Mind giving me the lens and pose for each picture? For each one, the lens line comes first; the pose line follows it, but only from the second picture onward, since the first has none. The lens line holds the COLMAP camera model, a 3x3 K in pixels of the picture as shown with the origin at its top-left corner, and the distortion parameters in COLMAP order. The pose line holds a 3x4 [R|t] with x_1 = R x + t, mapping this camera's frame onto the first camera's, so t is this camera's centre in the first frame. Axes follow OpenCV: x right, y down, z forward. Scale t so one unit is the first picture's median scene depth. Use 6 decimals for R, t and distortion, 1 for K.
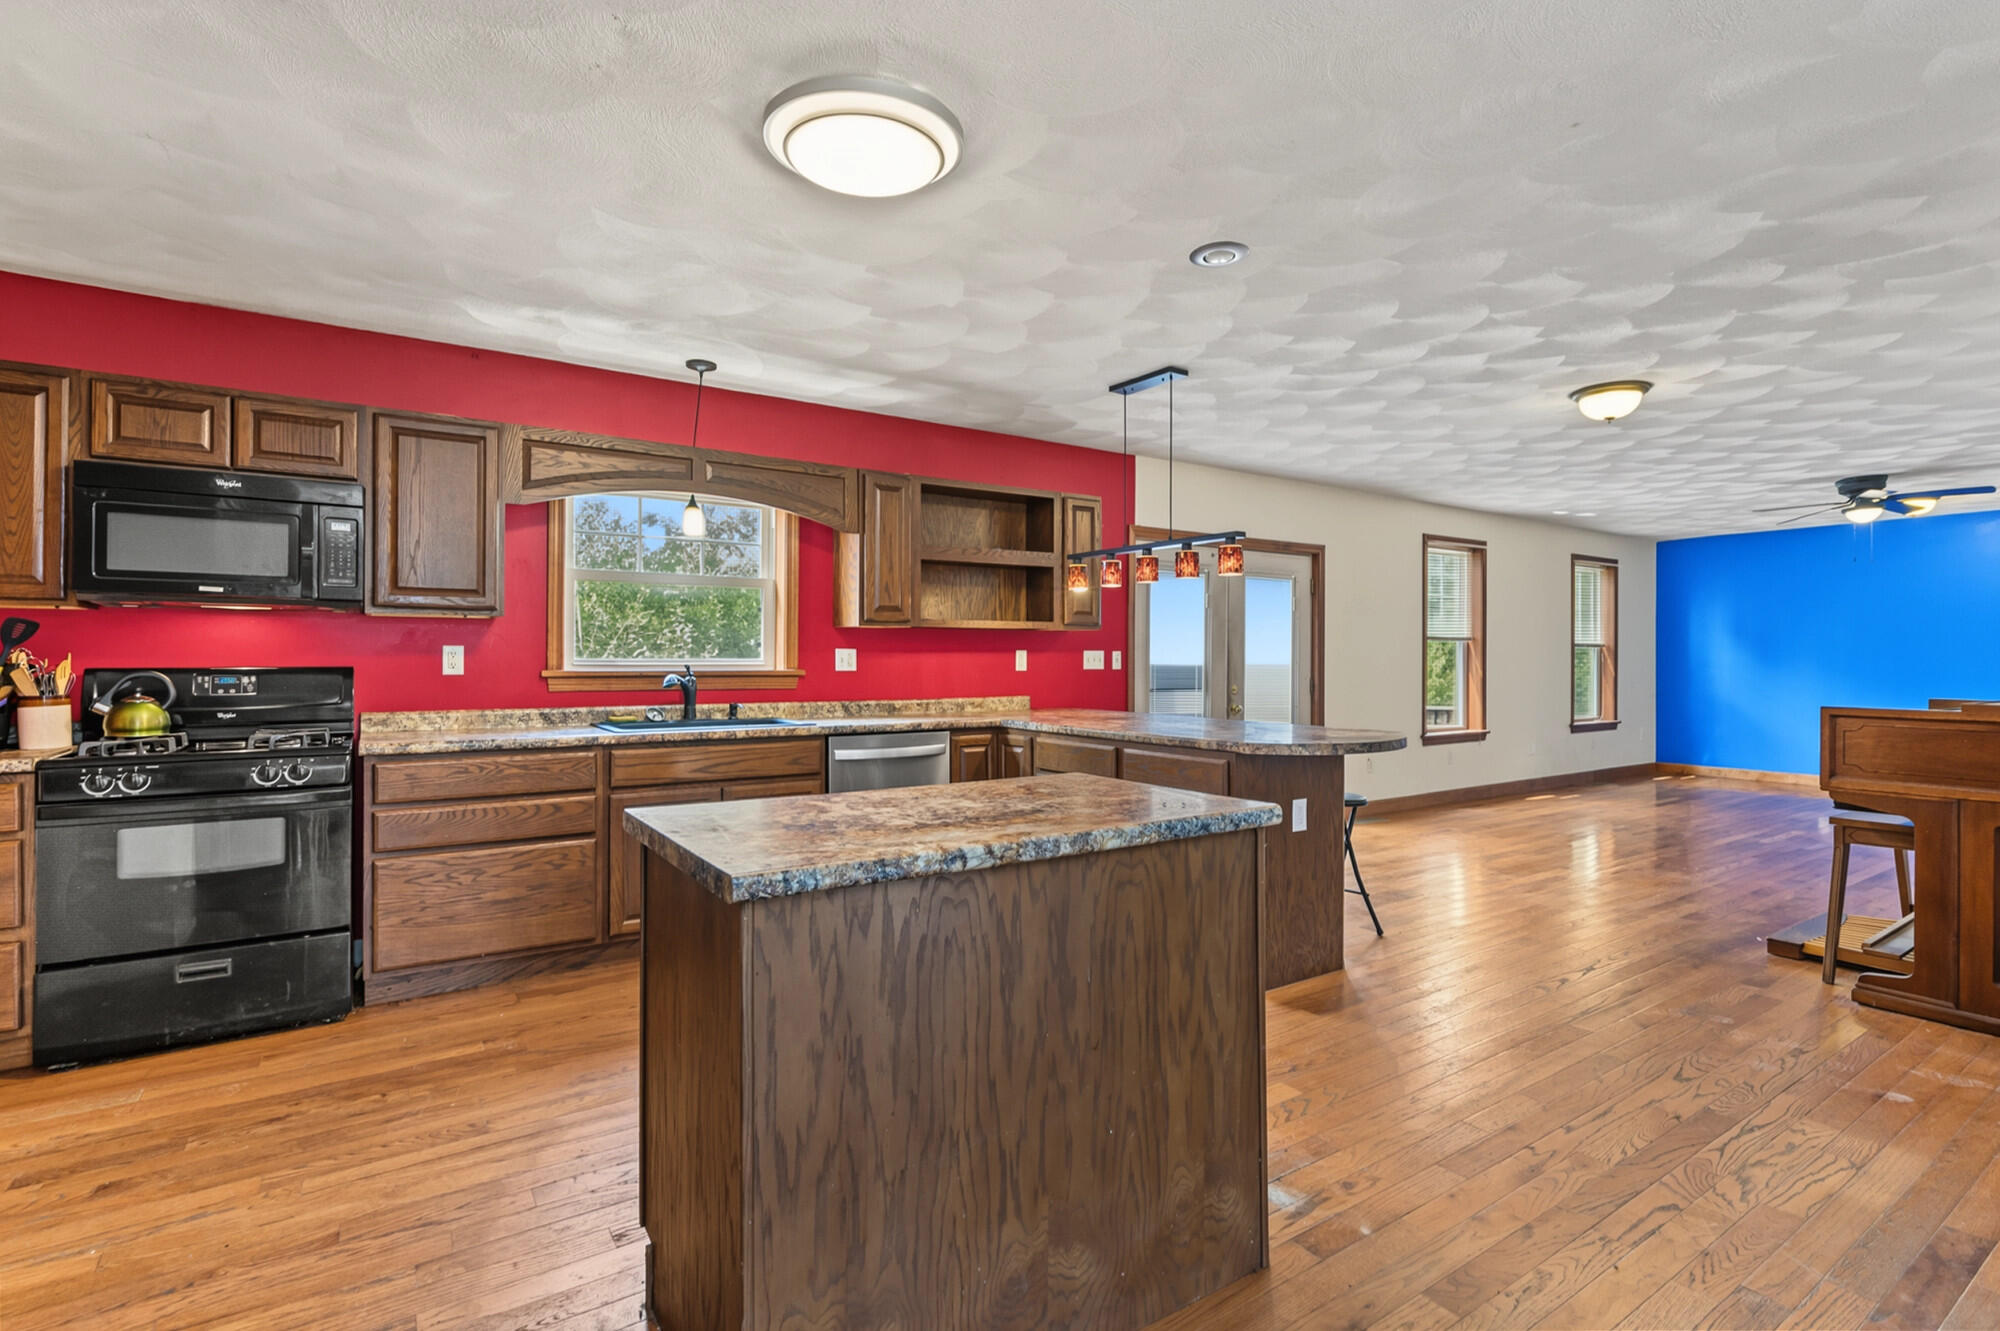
lens RADIAL K [[933.2, 0, 1002.6], [0, 933.2, 653.8], [0, 0, 1]] dist [-0.004149, -0.000612]
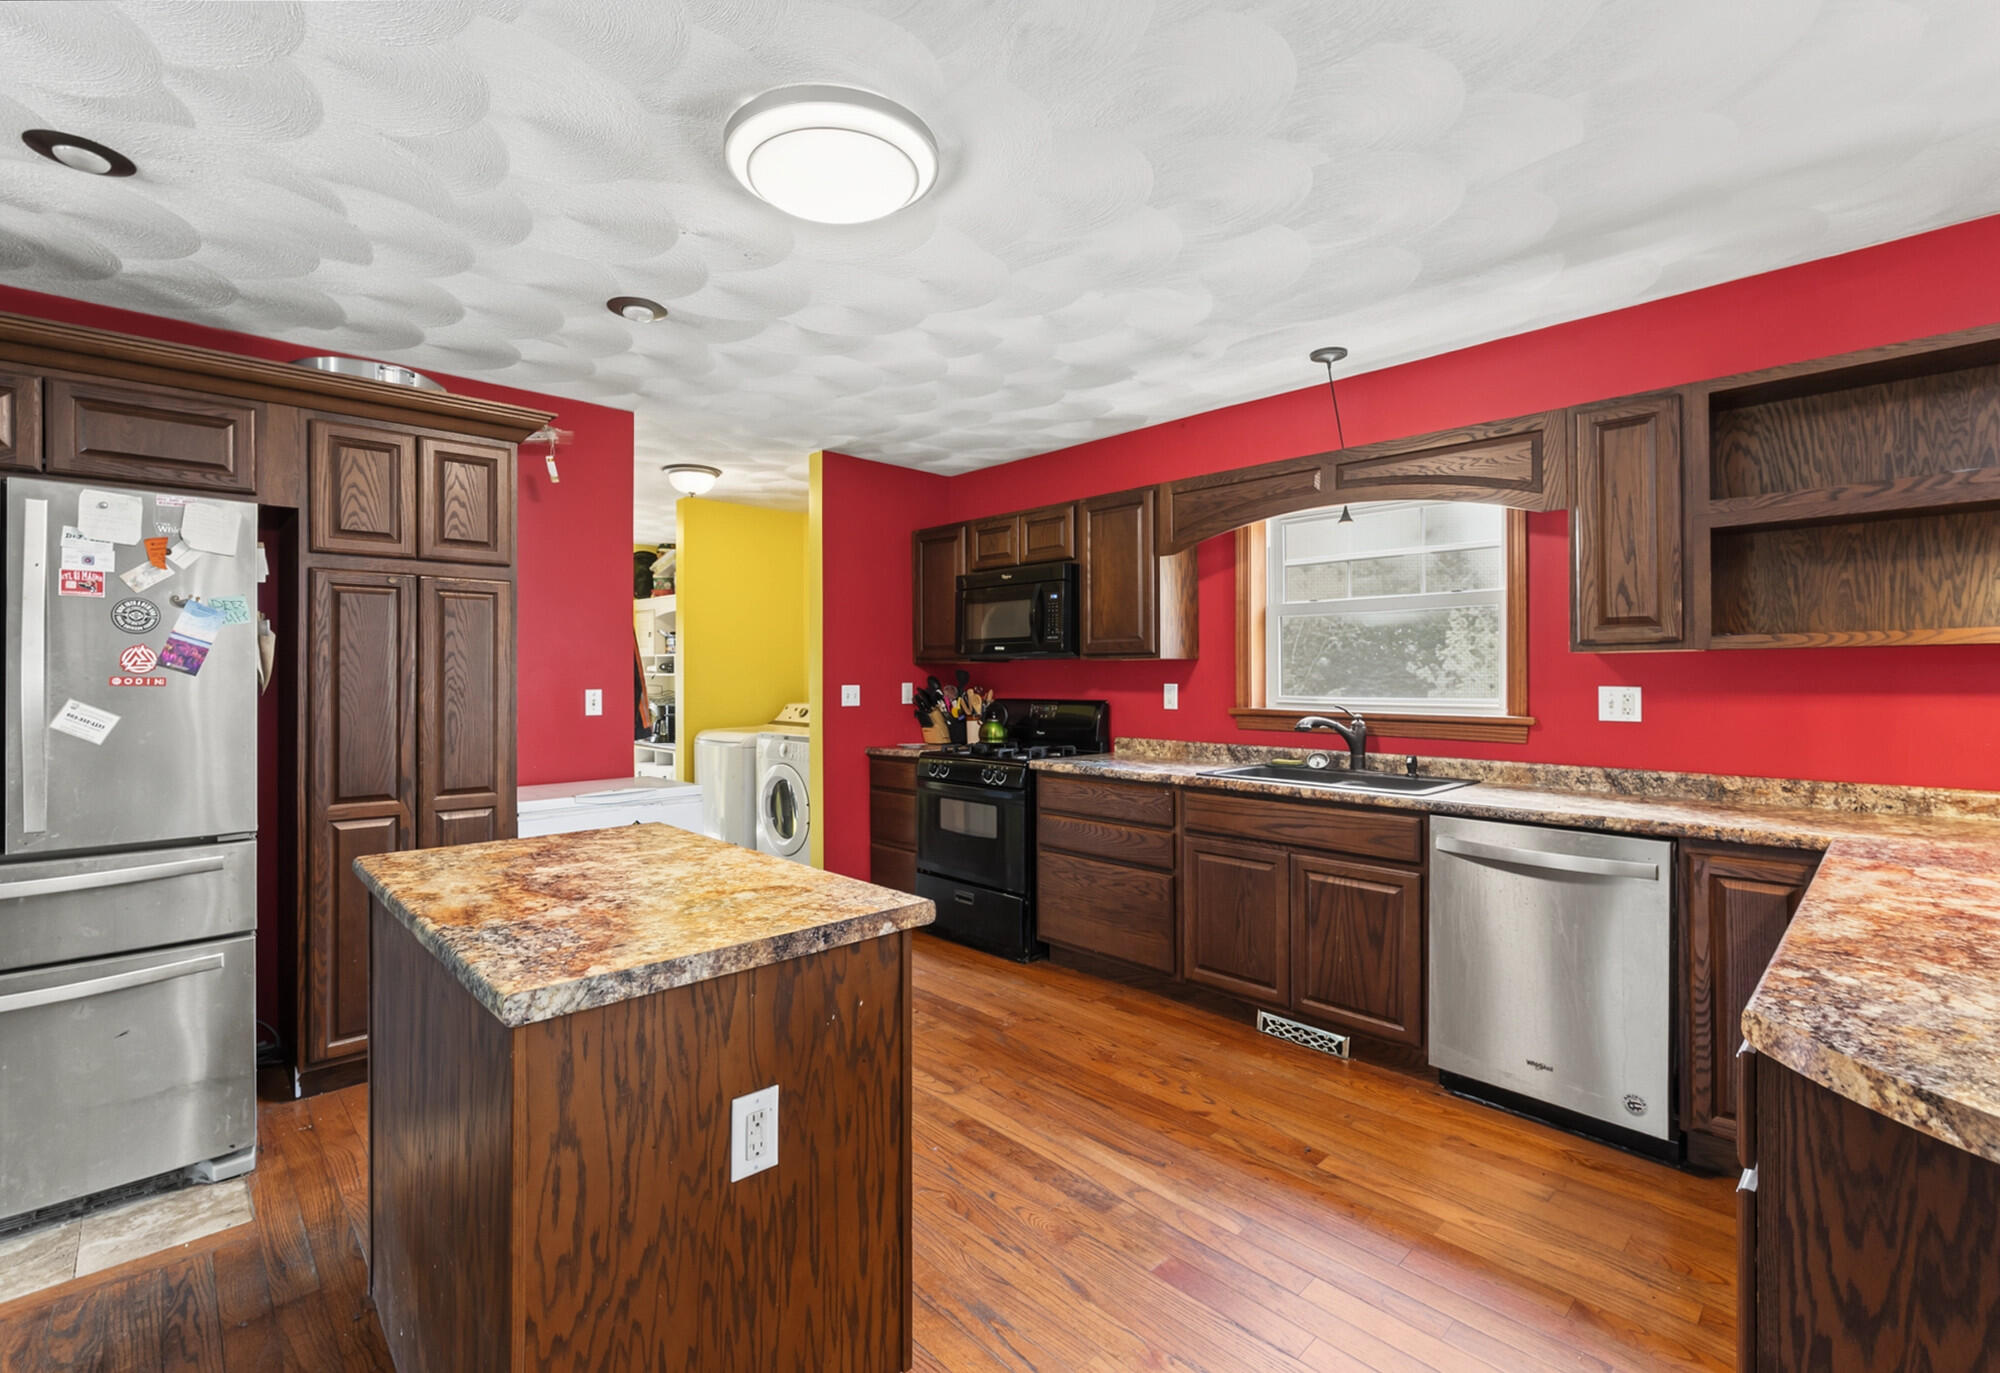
lens RADIAL K [[880.2, 0, 985.7], [0, 880.2, 670.4], [0, 0, 1]] dist [-0.001452, 0.000020]
pose [[0.167266, -0.008487, -0.985875, 0.407208], [0.007024, 0.999948, -0.007417, -0.017392], [0.985887, -0.005684, 0.167316, 0.545005]]
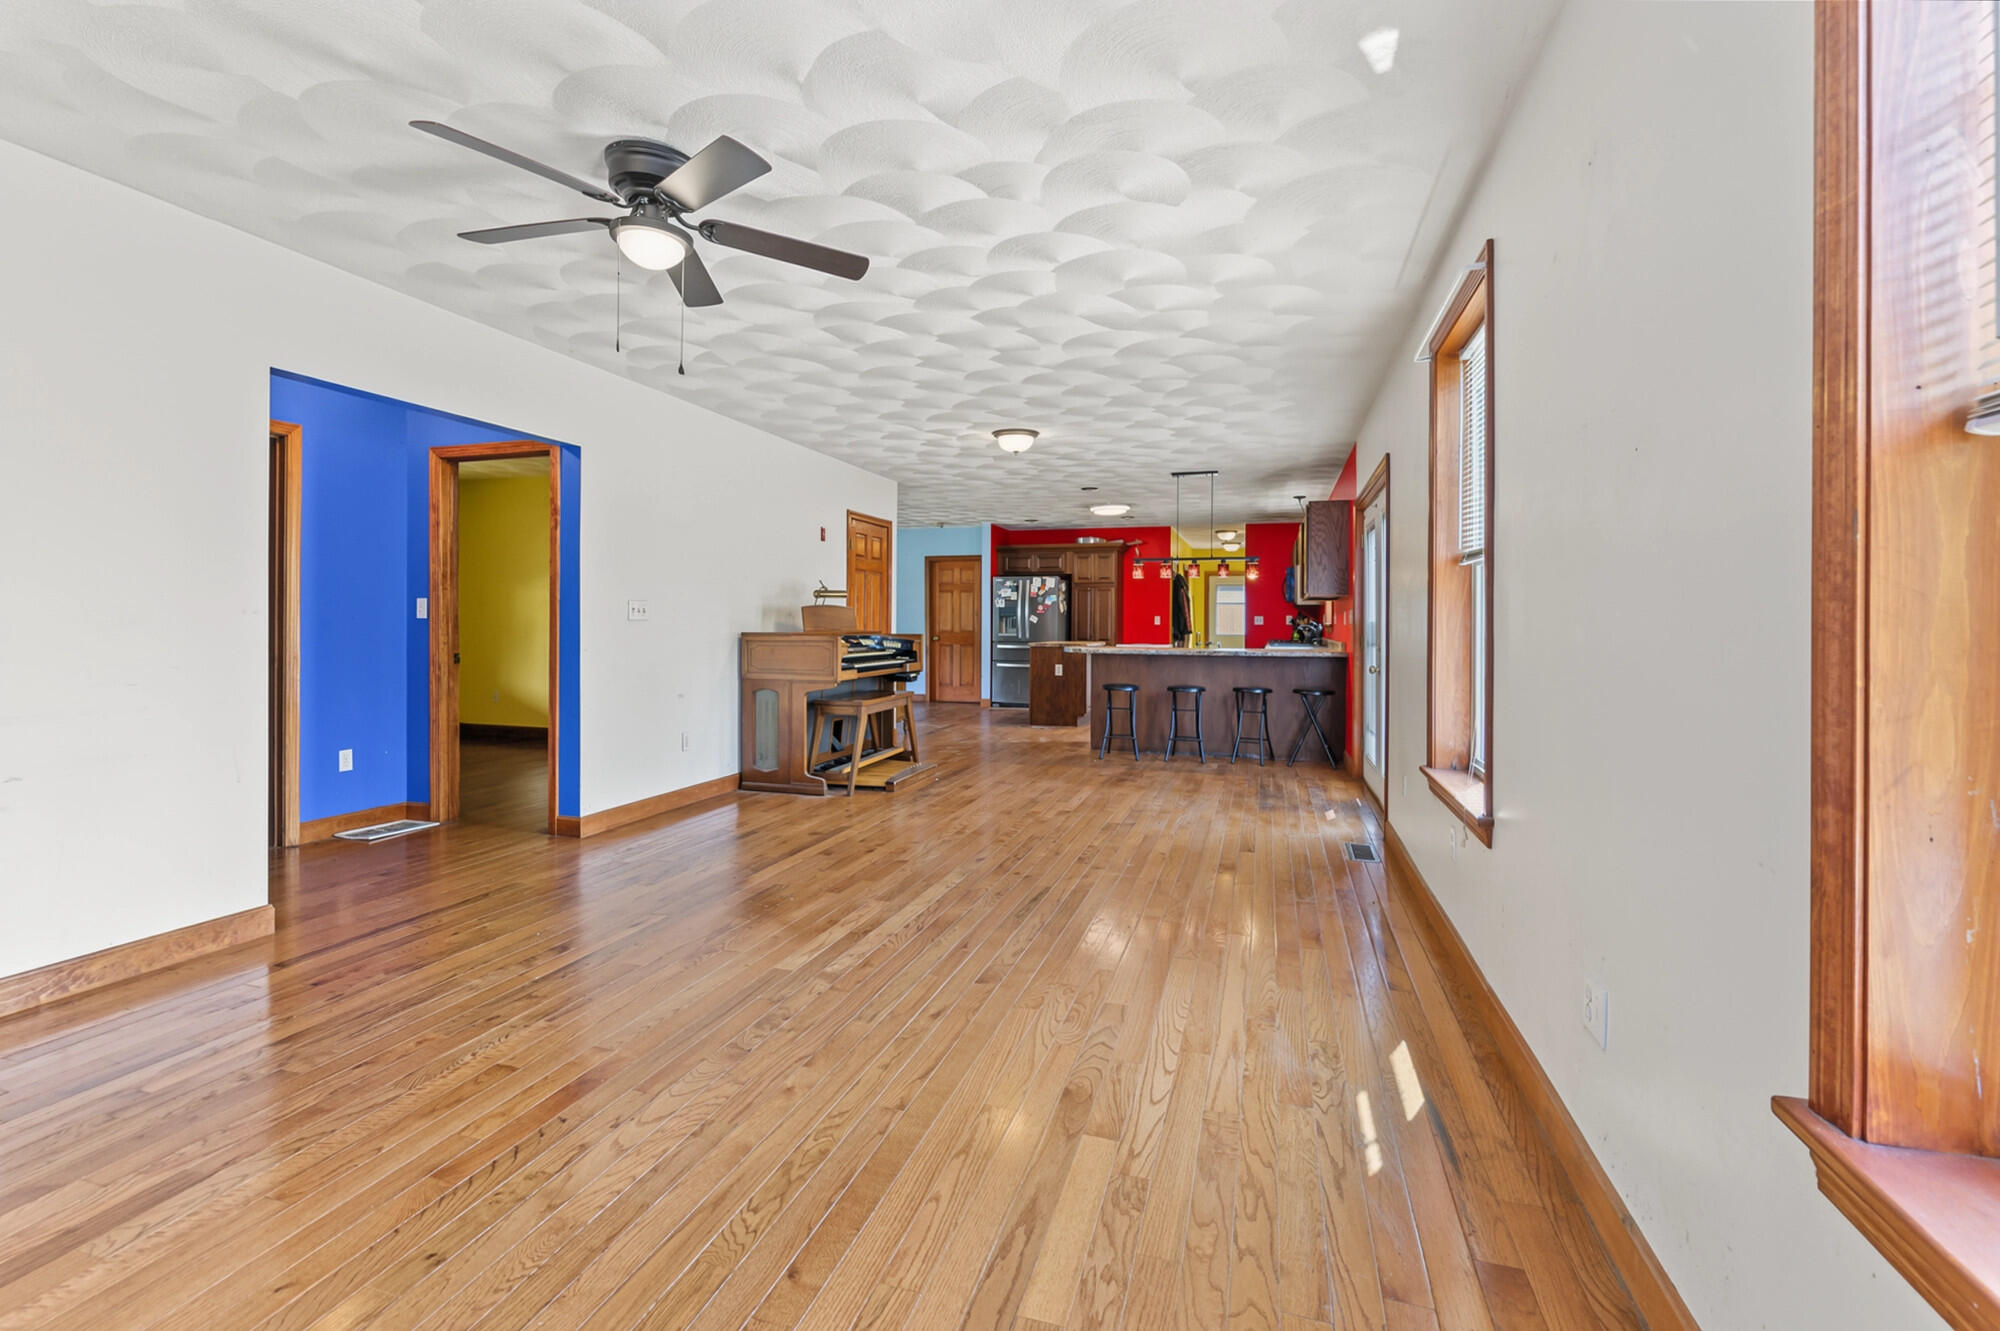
lens RADIAL K [[864.5, 0, 1011.6], [0, 864.5, 630.1], [0, 0, 1]] dist [-0.009012, -0.000315]
pose [[-0.769880, -0.001325, -0.638187, 1.647872], [-0.004268, 0.999986, 0.003072, 0.031818], [0.638174, 0.005089, -0.769875, 2.207520]]
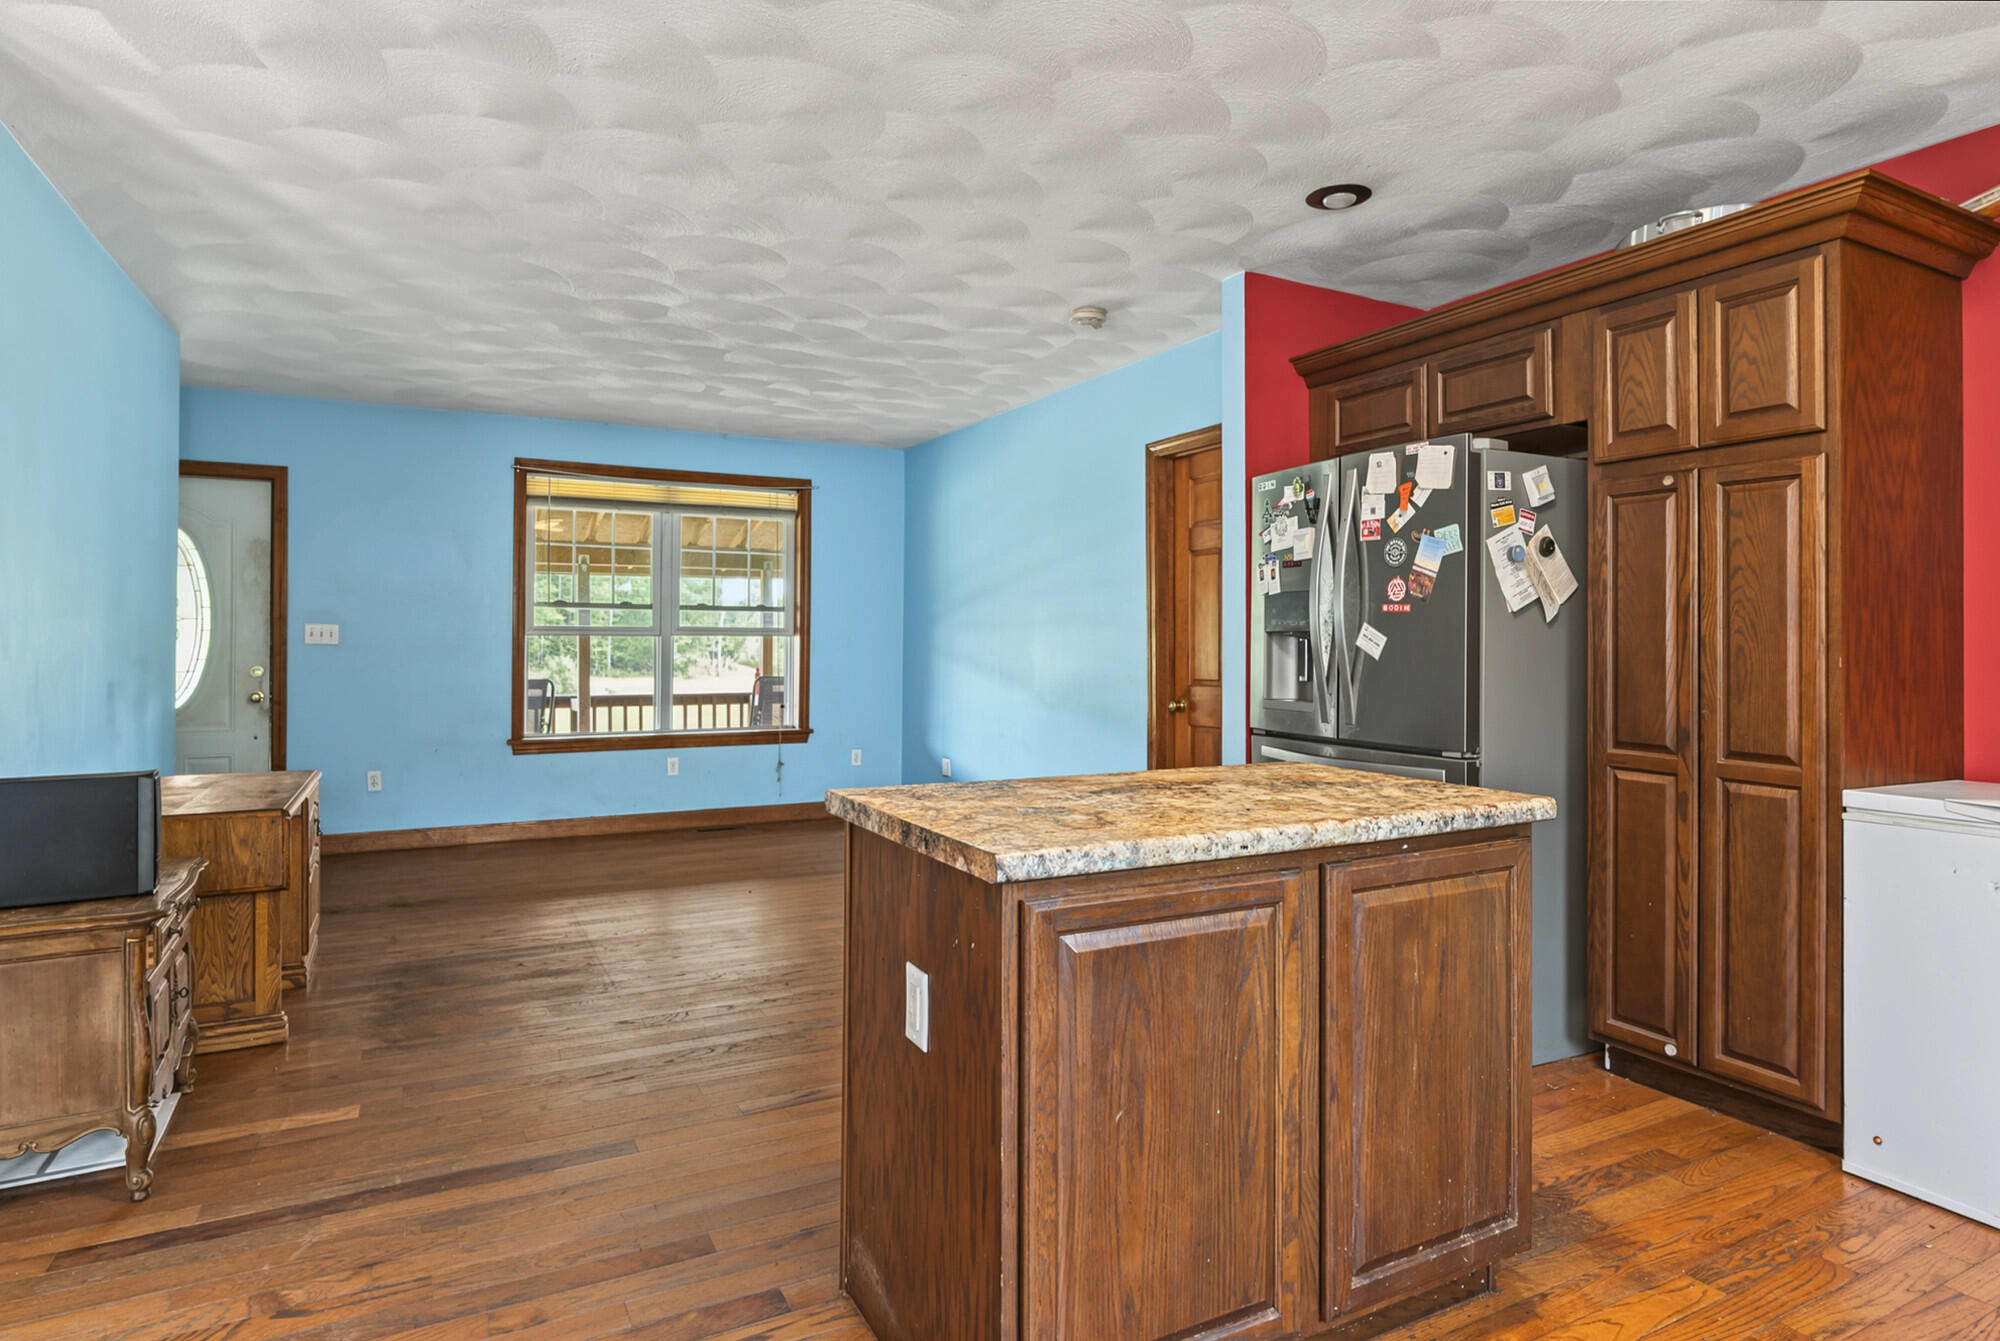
lens RADIAL K [[1091.2, 0, 996.8], [0, 1091.2, 631.4], [0, 0, 1]] dist [-0.008939, -0.000770]
pose [[-0.994432, -0.005107, 0.105257, 0.009871], [-0.006318, 0.999918, -0.011179, 0.008259], [-0.105191, -0.011782, -0.994382, 0.921565]]
